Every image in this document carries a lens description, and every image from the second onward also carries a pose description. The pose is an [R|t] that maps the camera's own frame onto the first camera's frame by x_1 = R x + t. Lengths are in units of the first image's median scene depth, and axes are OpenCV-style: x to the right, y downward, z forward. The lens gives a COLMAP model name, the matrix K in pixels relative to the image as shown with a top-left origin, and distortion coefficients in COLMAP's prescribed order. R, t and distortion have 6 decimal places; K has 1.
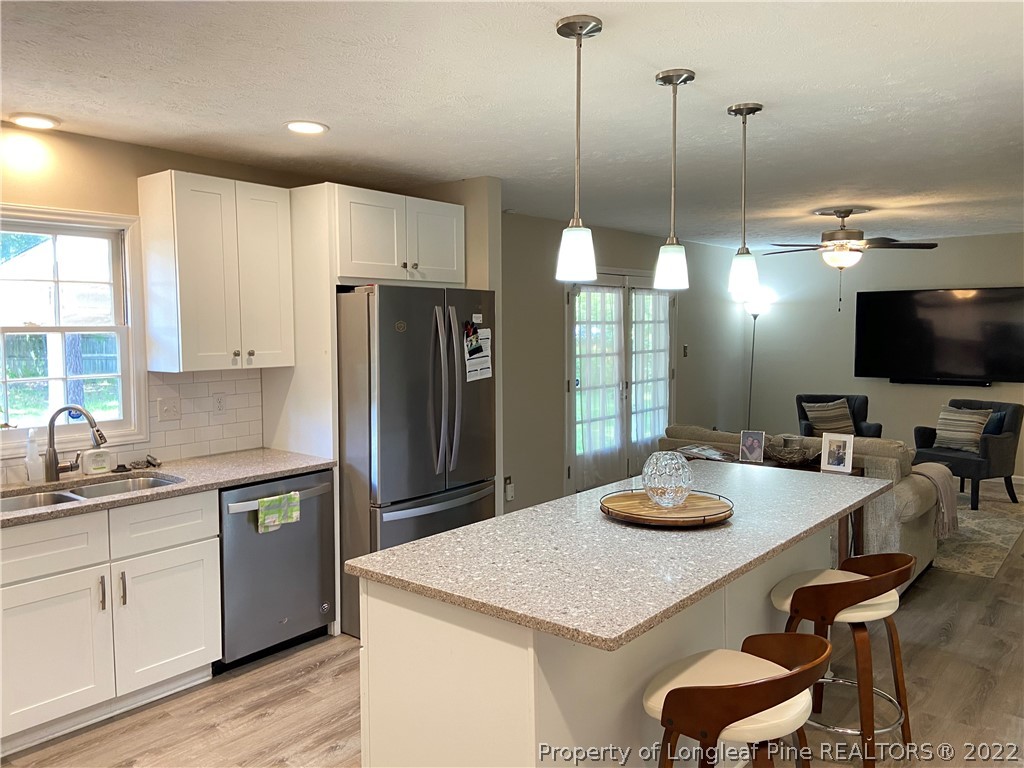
lens RADIAL K [[765.9, 0, 522.4], [0, 765.9, 380.8], [0, 0, 1]] dist [0.055808, -0.030813]
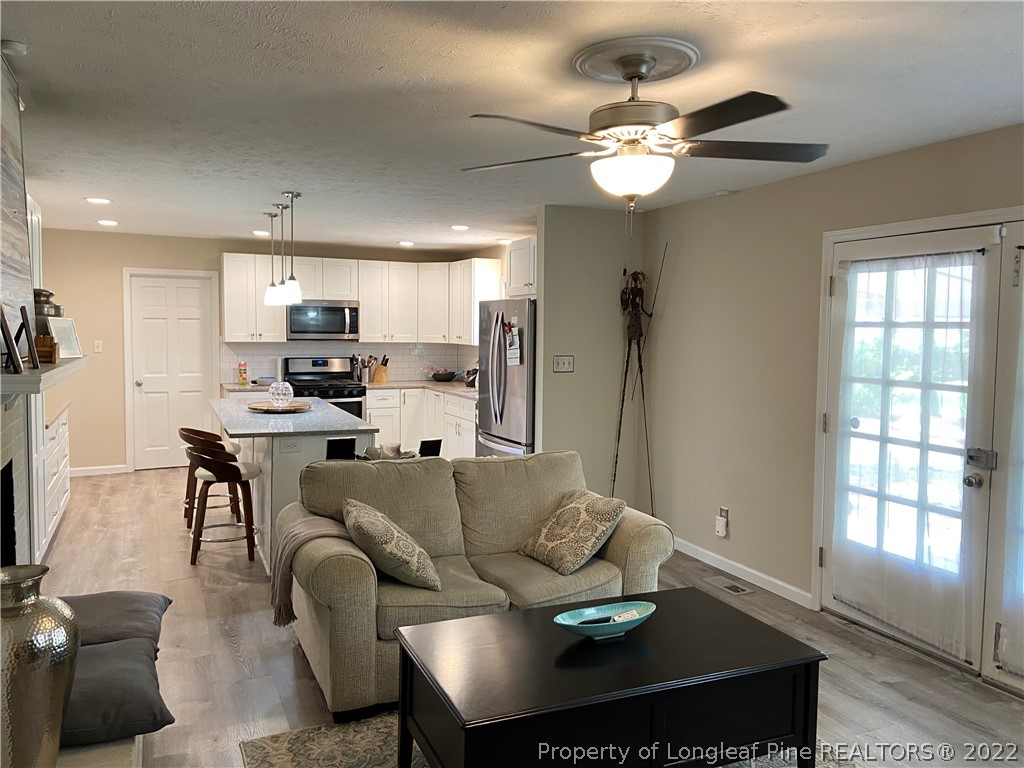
lens RADIAL K [[765.9, 0, 515.2], [0, 765.9, 377.8], [0, 0, 1]] dist [0.055808, -0.030813]
pose [[-0.448502, 0.062879, -0.891567, 1.416145], [-0.067424, 0.992300, 0.103901, -0.151120], [0.891235, 0.106713, -0.440809, 1.964444]]
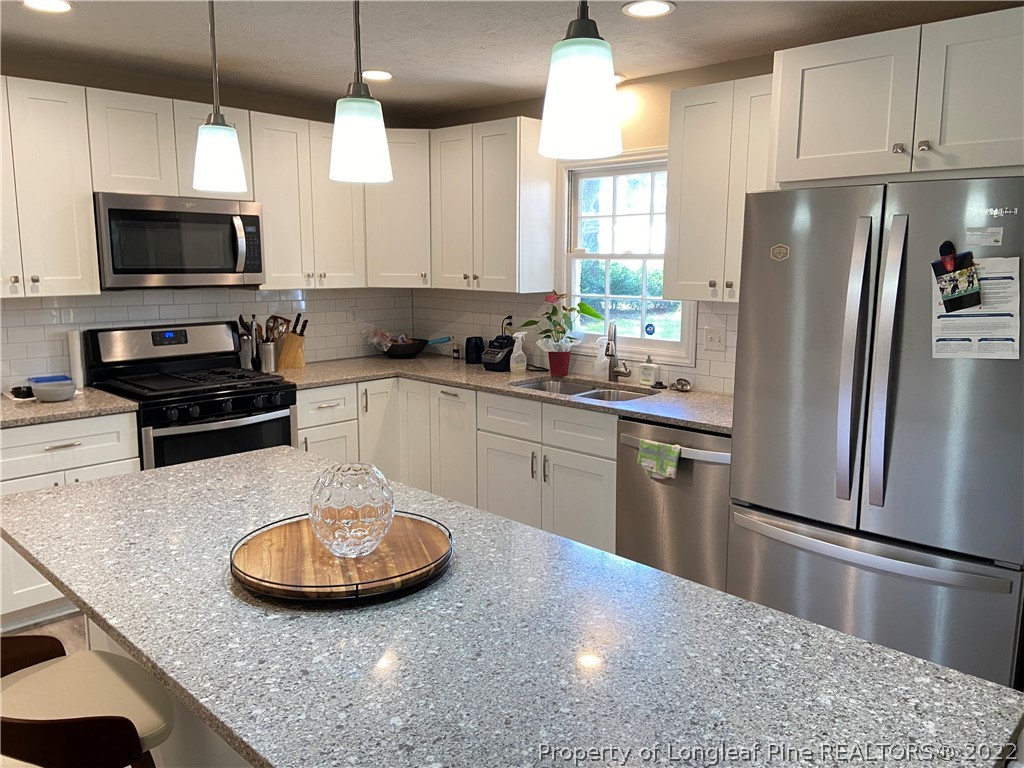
lens RADIAL K [[765.9, 0, 509.3], [0, 765.9, 381.8], [0, 0, 1]] dist [0.055808, -0.030813]
pose [[-0.089033, 0.167095, -0.981913, 0.582461], [-0.067820, 0.982523, 0.173348, -0.067101], [0.993717, 0.082027, -0.076144, 0.896560]]
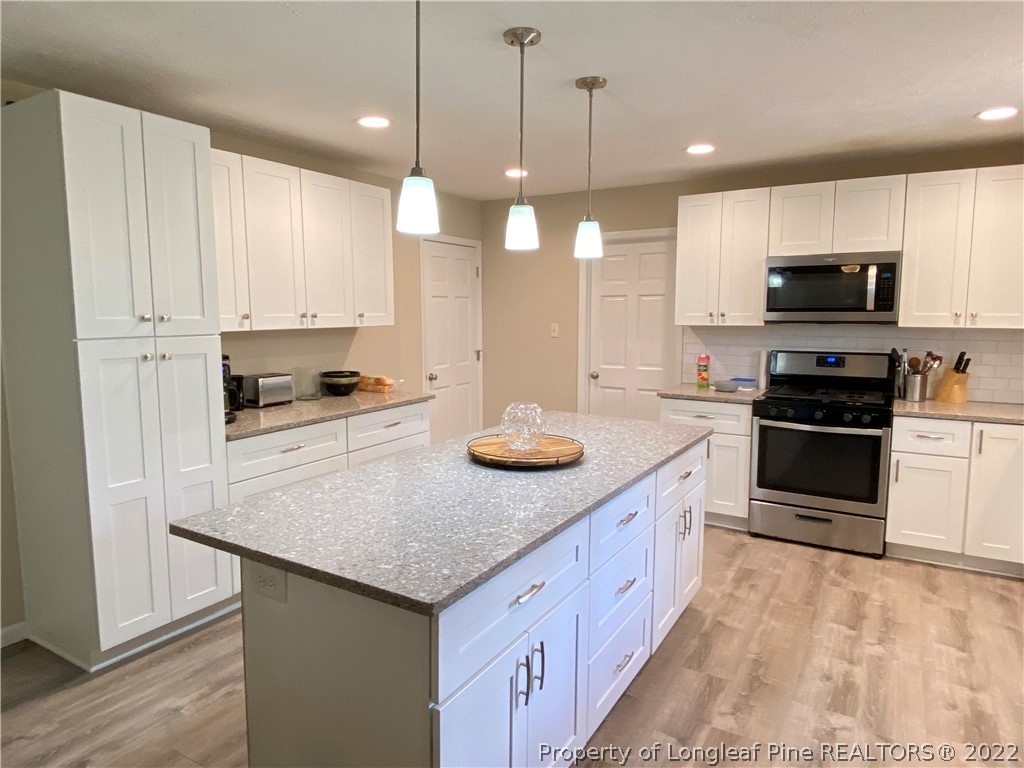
lens RADIAL K [[645.2, 0, 506.4], [0, 645.2, 385.7], [0, 0, 1]] dist [0.004735, -0.011268]
pose [[-0.992856, 0.027615, -0.116078, 0.251867], [0.005690, 0.982701, 0.185114, -0.087082], [0.119182, 0.183131, -0.975837, 1.462264]]
